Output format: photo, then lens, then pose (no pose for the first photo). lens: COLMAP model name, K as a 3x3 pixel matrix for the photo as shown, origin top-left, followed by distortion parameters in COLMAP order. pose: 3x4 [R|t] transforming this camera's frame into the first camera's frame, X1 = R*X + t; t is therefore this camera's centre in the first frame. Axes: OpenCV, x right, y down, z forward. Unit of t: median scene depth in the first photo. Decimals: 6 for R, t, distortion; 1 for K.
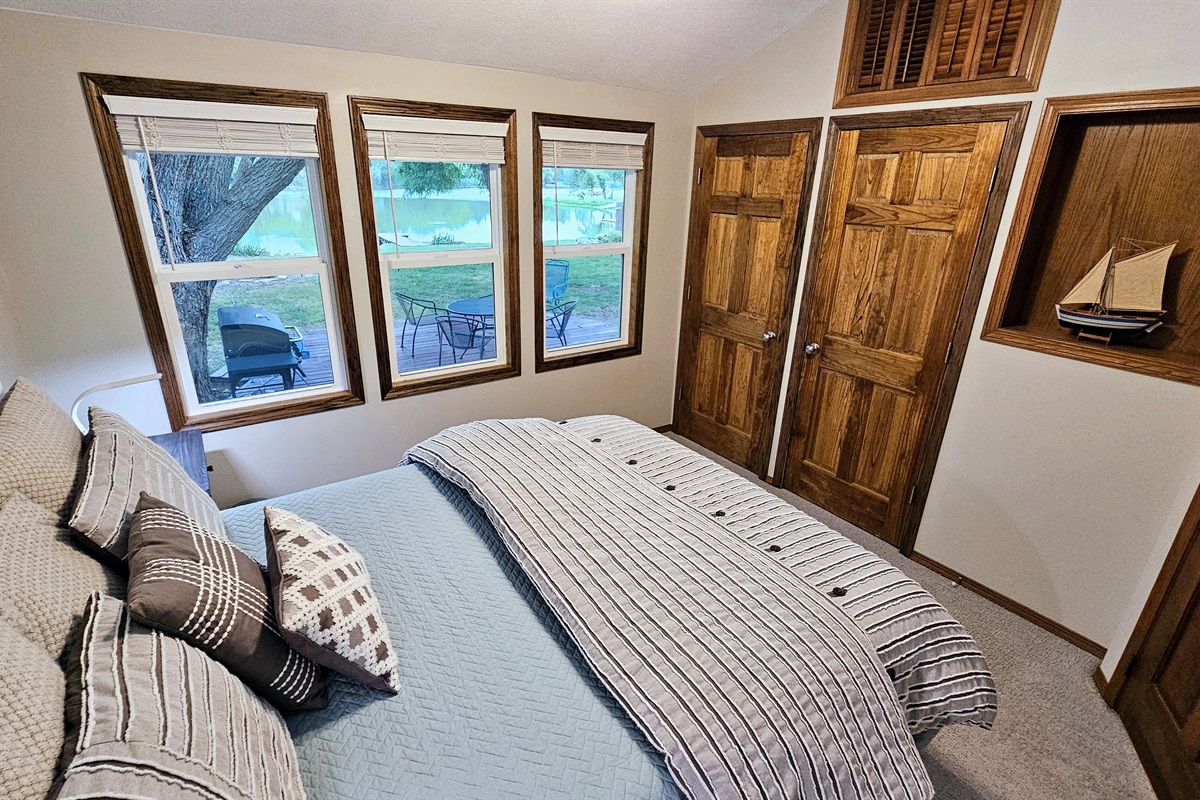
lens RADIAL K [[568.6, 0, 598.4], [0, 568.6, 398.9], [0, 0, 1]] dist [0.000774, 0.000038]
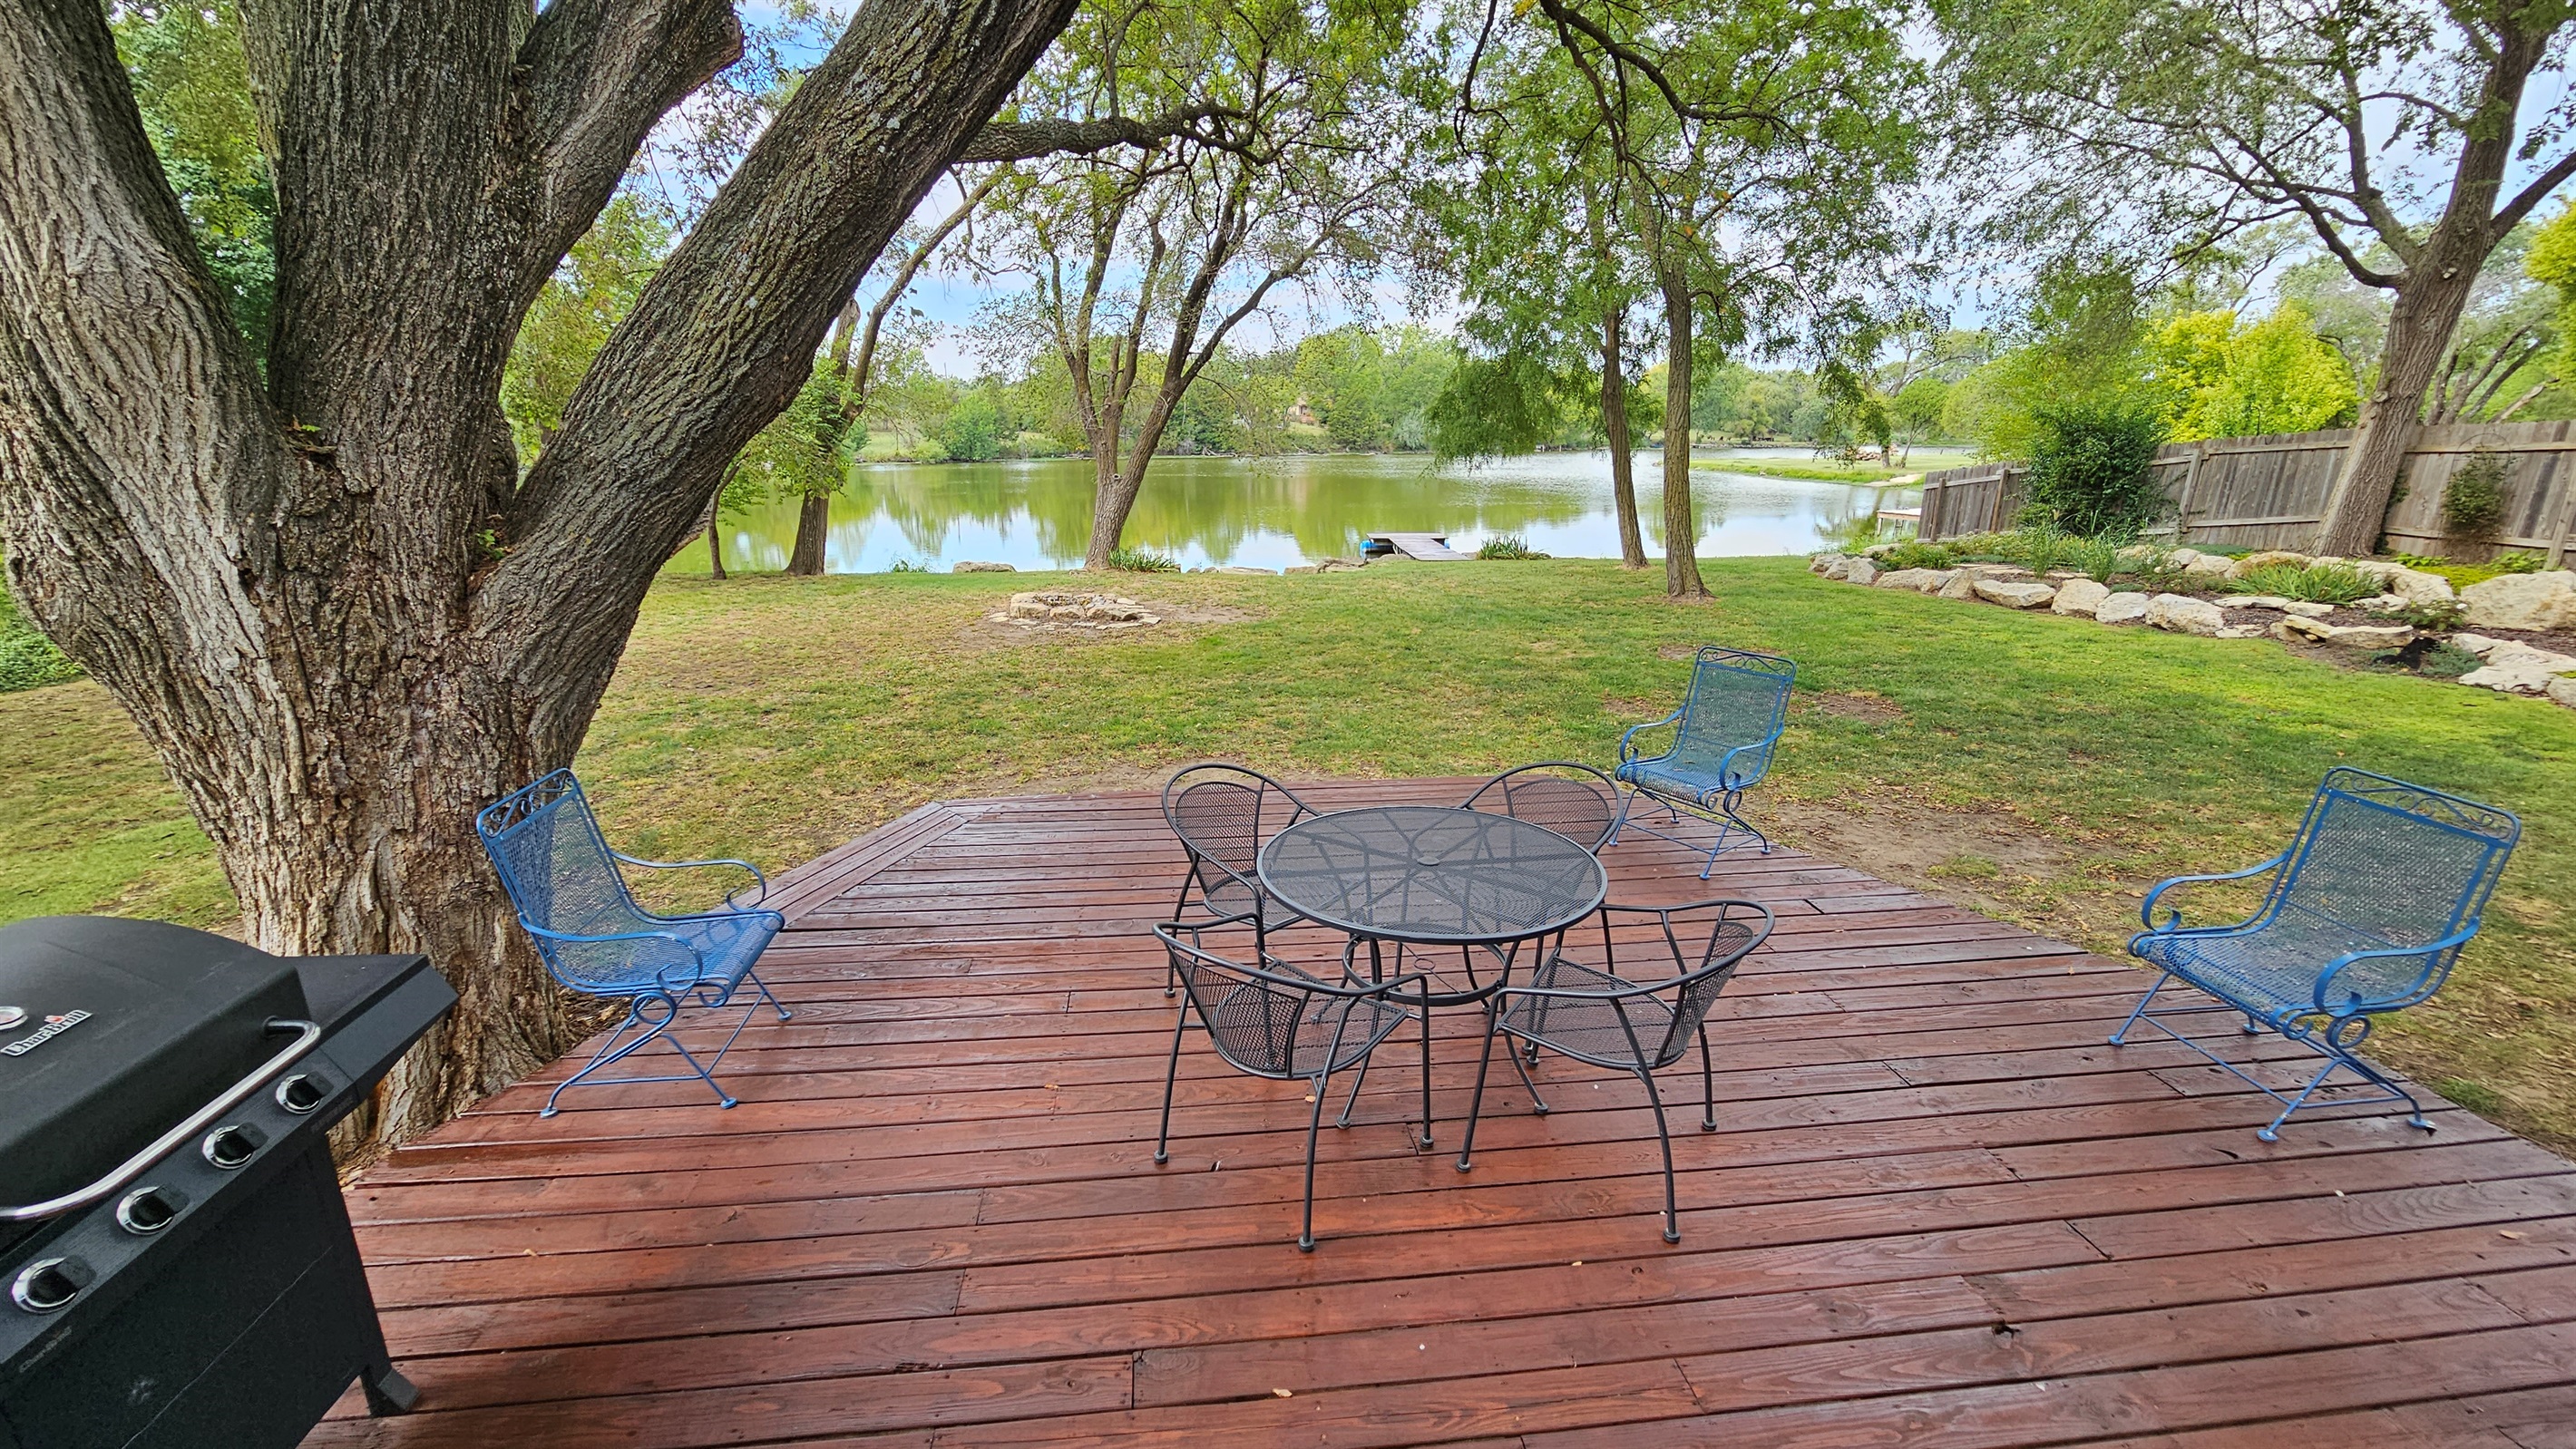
lens RADIAL K [[1046.4, 0, 1291.5], [0, 1046.4, 722.8], [0, 0, 1]] dist [0.002049, -0.000411]
pose [[0.882240, 0.101087, -0.459820, -0.010628], [-0.147646, 0.986813, -0.066341, -0.049397], [0.447050, 0.126419, 0.885531, 0.149945]]
